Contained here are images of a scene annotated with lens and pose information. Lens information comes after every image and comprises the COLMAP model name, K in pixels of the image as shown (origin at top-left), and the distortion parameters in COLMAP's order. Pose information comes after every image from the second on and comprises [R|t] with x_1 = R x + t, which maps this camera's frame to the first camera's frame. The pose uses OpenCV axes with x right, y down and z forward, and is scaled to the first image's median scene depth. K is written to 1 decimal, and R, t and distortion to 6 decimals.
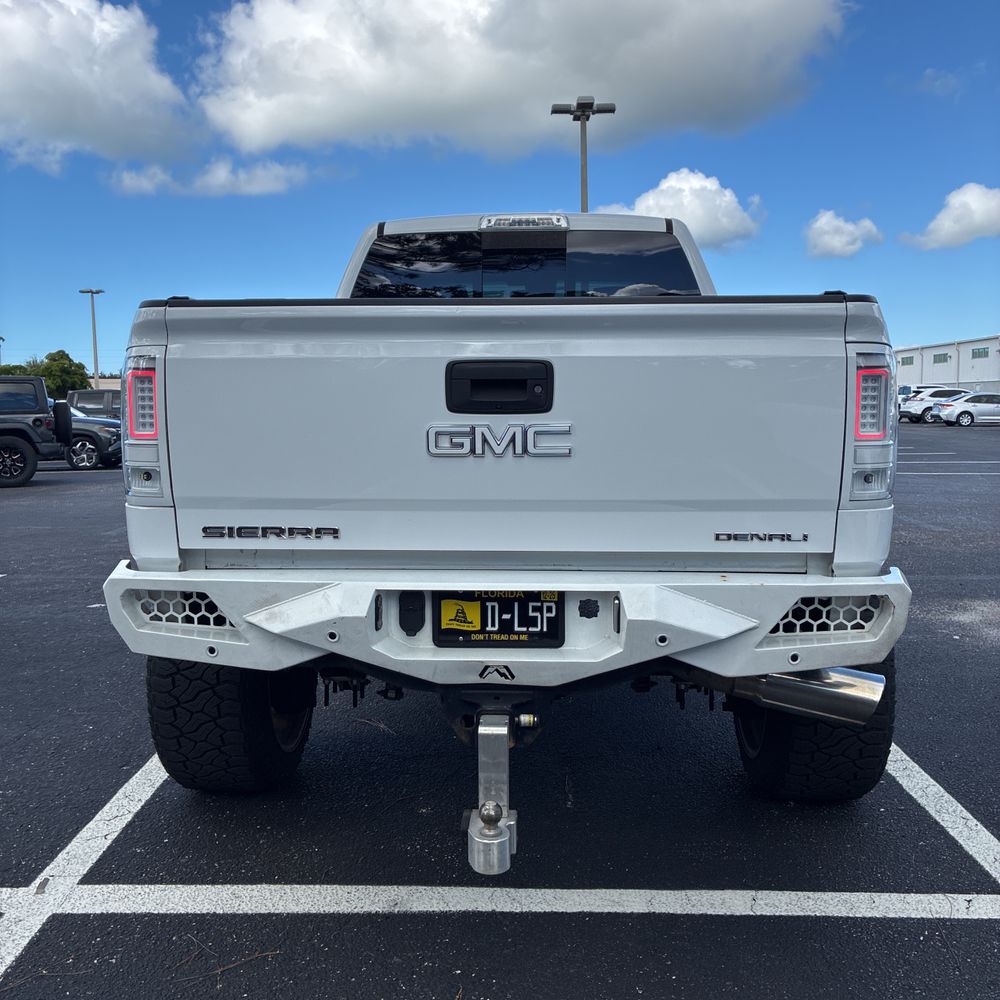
lens RADIAL K [[1018.2, 0, 511.3], [0, 1018.2, 496.0], [0, 0, 1]] dist [0.076067, -0.105024]
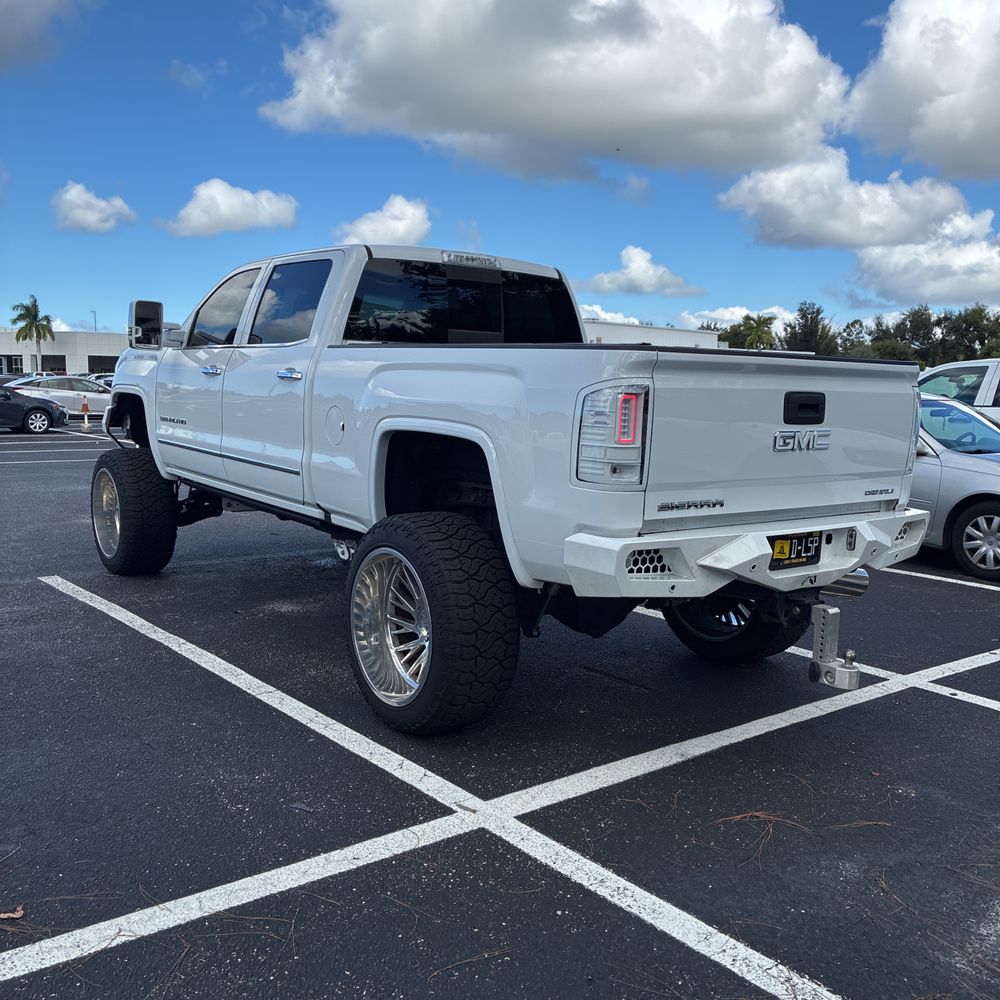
lens RADIAL K [[1018.2, 0, 511.3], [0, 1018.2, 496.0], [0, 0, 1]] dist [0.076067, -0.105024]
pose [[0.757960, -0.050268, 0.650361, -1.395591], [0.038013, 0.998736, 0.032892, -0.036336], [-0.651192, -0.000209, 0.758913, 0.048641]]
